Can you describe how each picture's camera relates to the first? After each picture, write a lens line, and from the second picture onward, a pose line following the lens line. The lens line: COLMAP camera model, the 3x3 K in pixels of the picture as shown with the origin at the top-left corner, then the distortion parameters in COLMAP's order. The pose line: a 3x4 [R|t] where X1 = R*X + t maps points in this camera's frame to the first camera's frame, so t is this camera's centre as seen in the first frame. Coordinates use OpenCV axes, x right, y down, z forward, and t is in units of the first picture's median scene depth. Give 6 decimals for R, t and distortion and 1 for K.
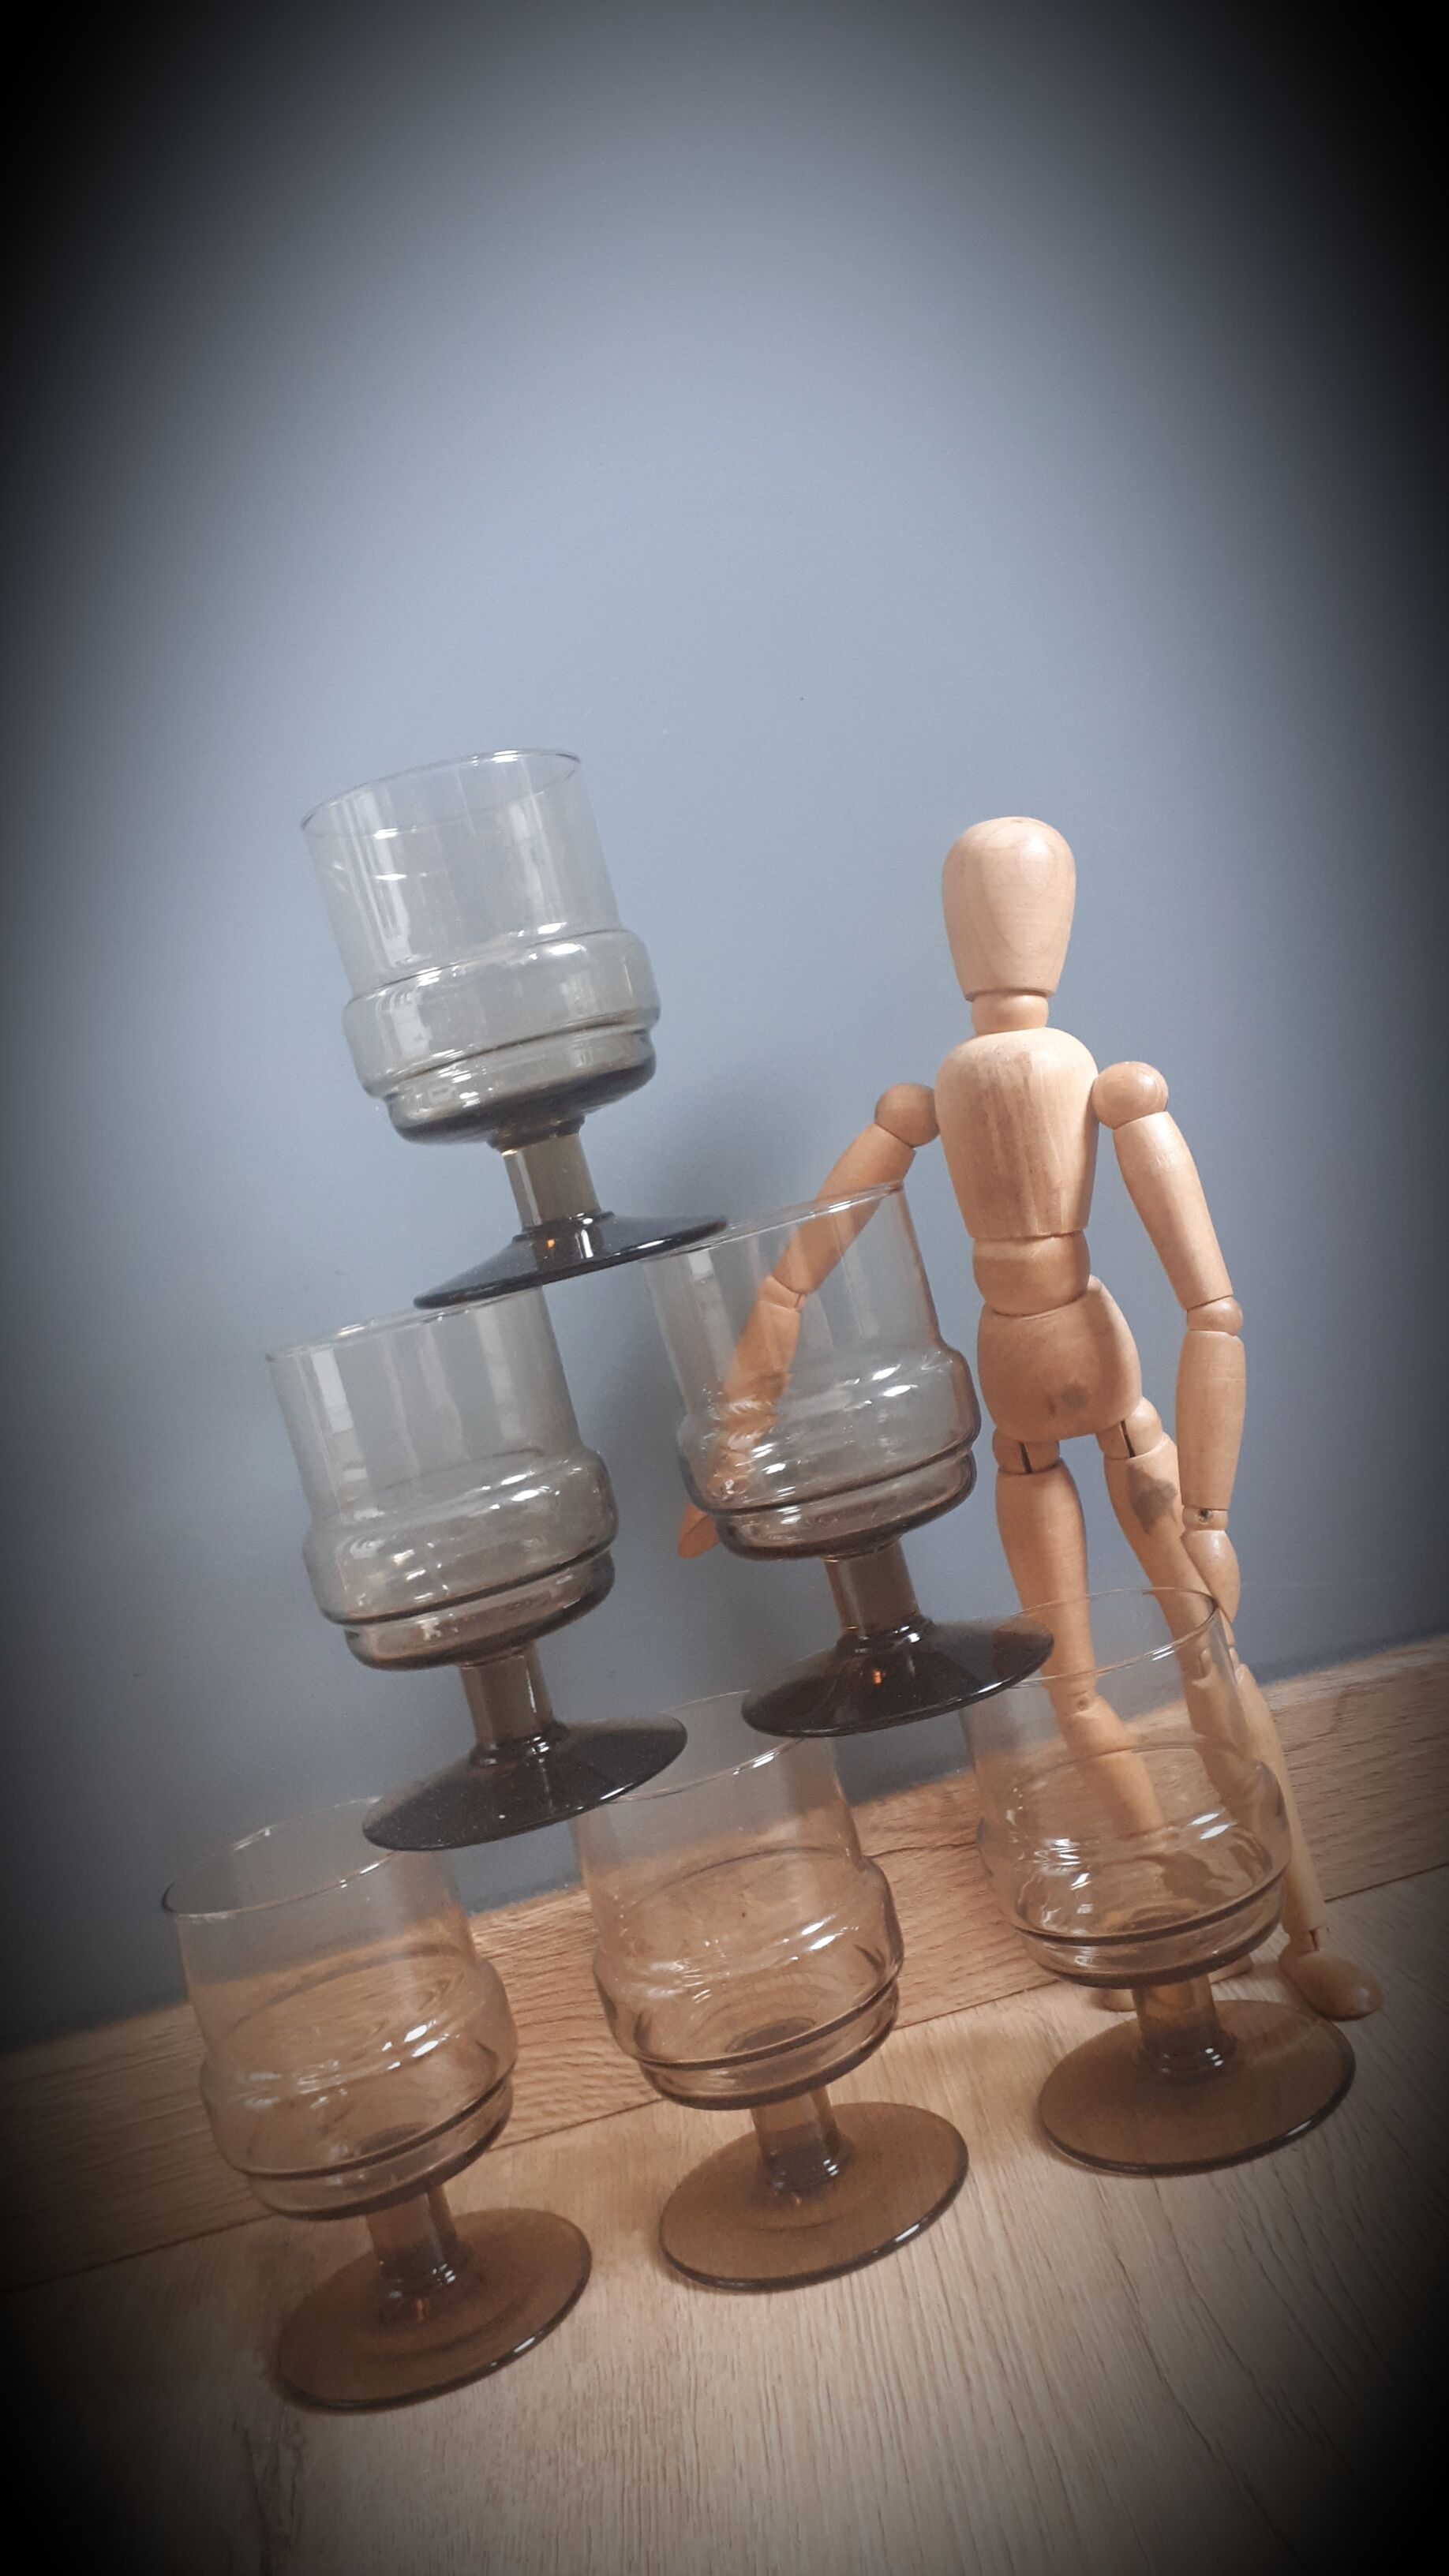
lens RADIAL K [[2074.1, 0, 710.2], [0, 2074.1, 1273.2], [0, 0, 1]] dist [0.141505, -0.269126]
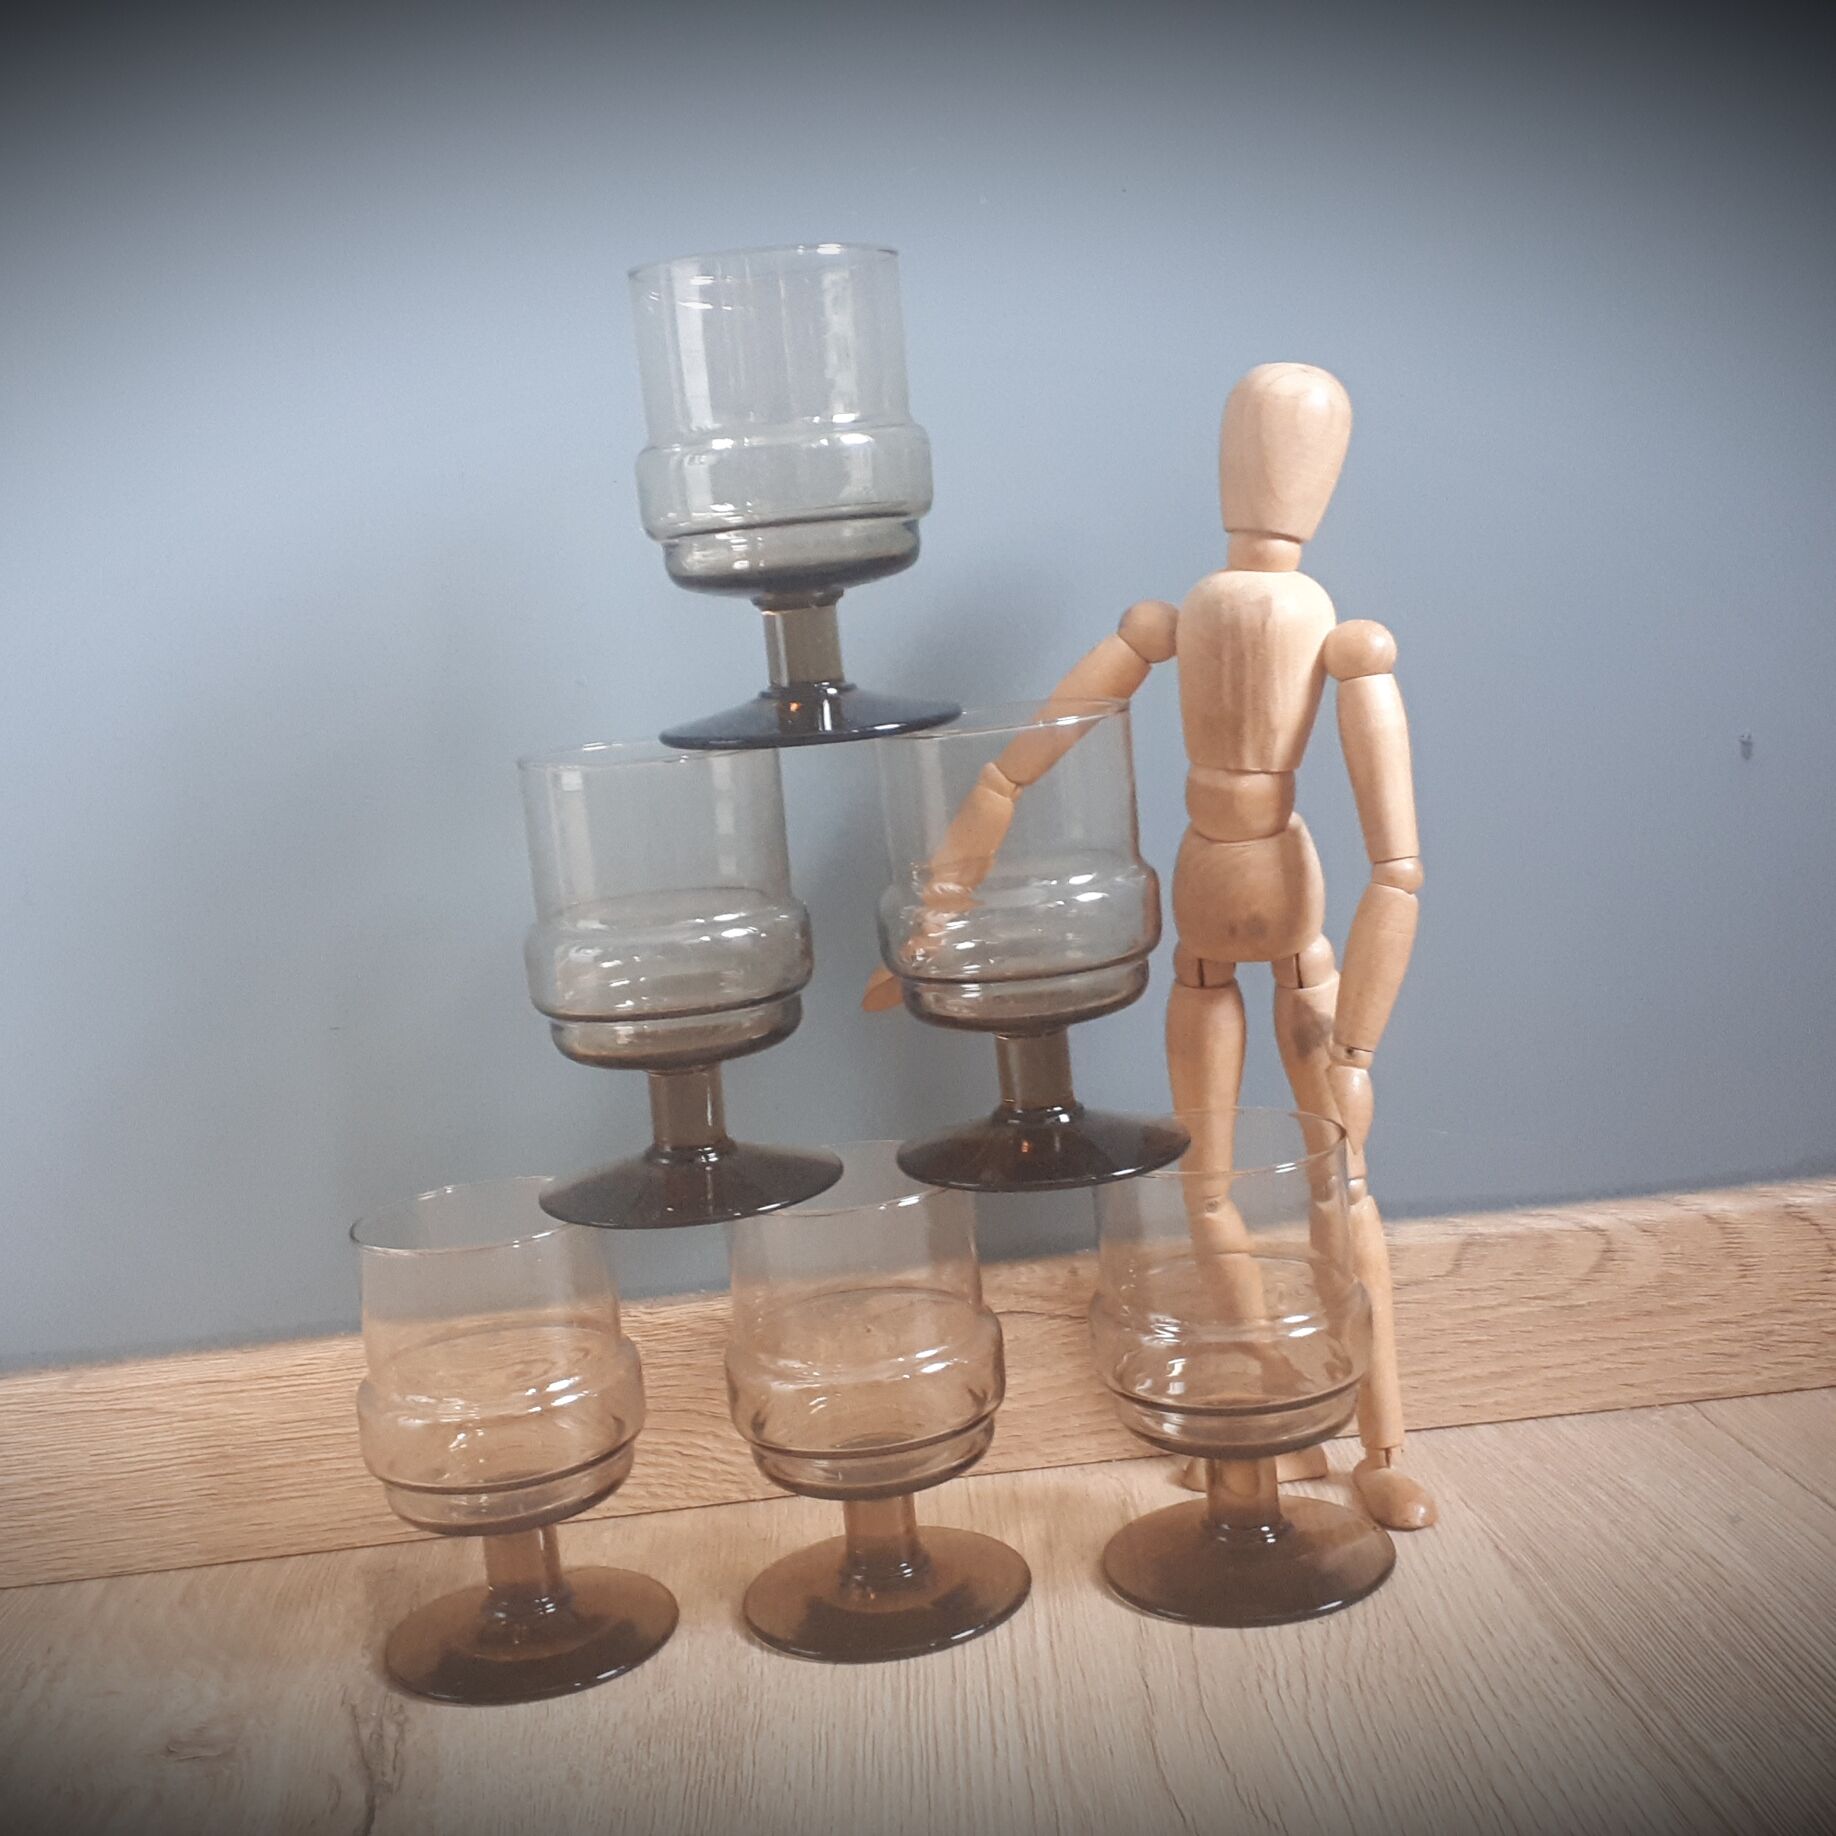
lens RADIAL K [[2549.0, 0, 891.8], [0, 2549.0, 918.0], [0, 0, 1]] dist [0.294030, -0.854211]
pose [[0.985608, 0.169018, 0.003005, -0.012416], [-0.168408, 0.980203, 0.104117, -0.050465], [0.014653, -0.103125, 0.994561, -0.308365]]
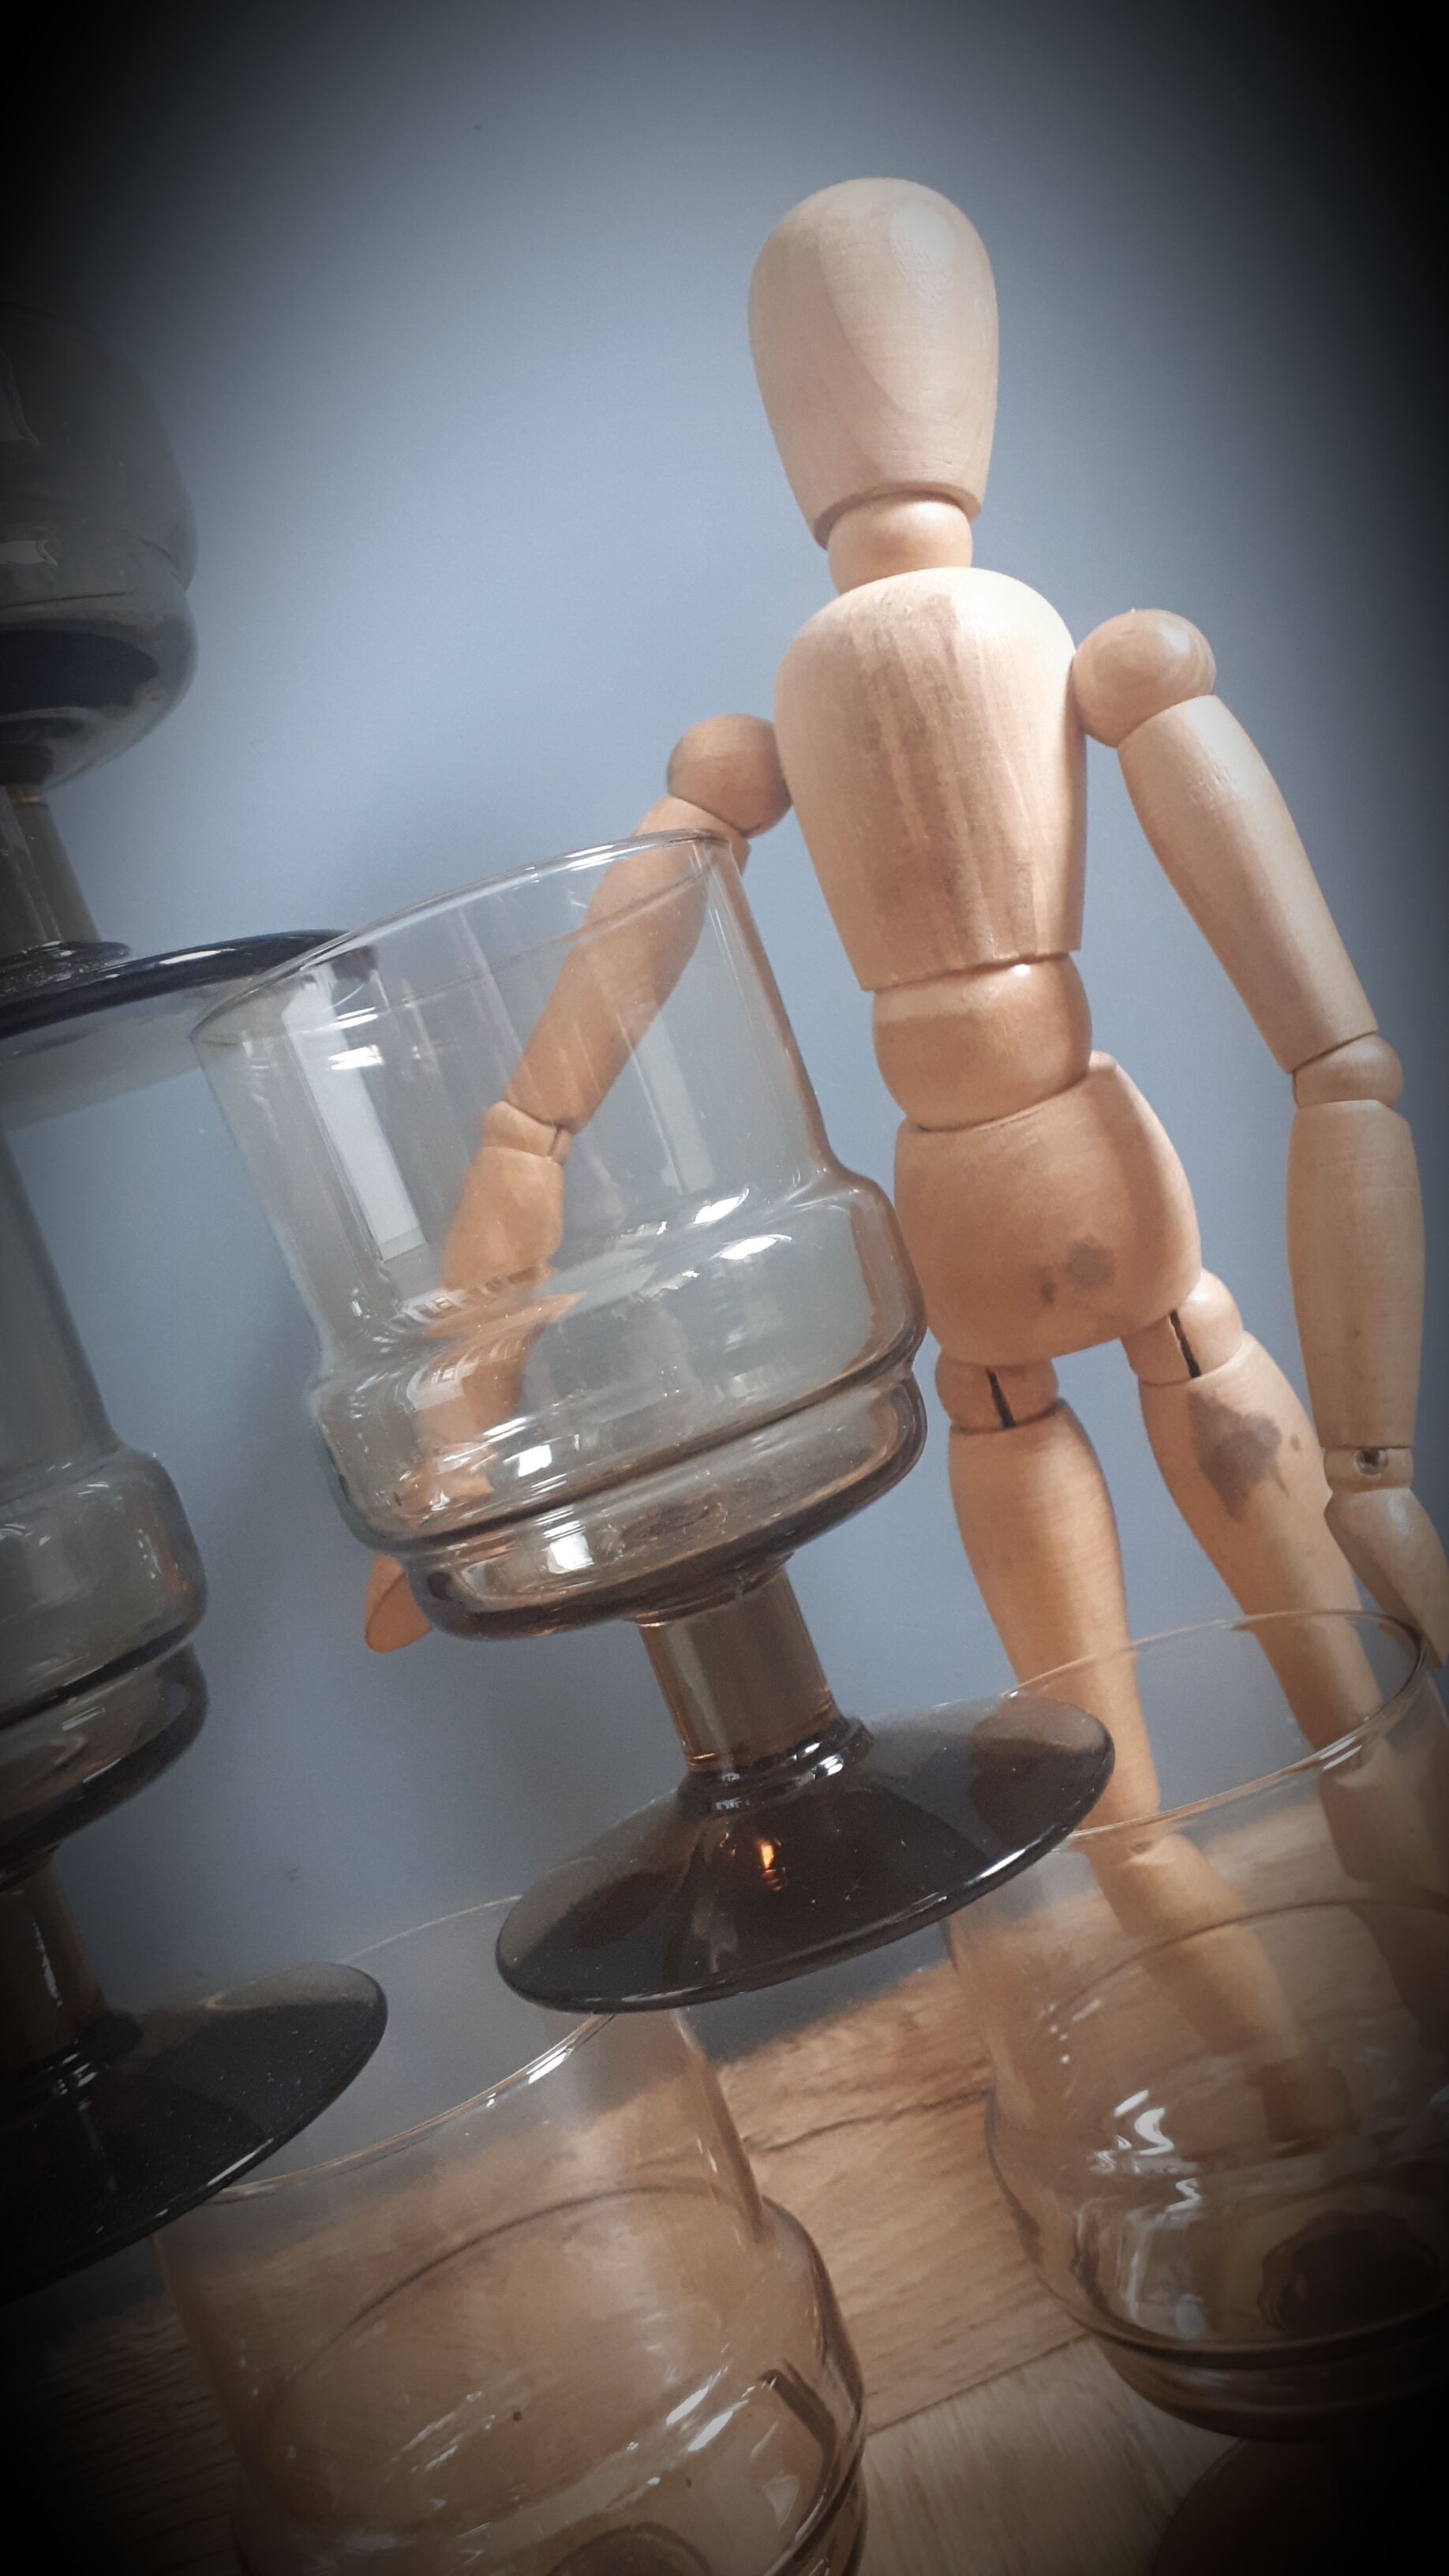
lens RADIAL K [[2037.9, 0, 716.5], [0, 2037.9, 1272.5], [0, 0, 1]] dist [0.125357, -0.264113]
pose [[0.993451, -0.087345, 0.073667, 0.044525], [0.090083, 0.995330, -0.034700, 0.072564], [-0.070292, 0.041109, 0.996679, 0.506808]]
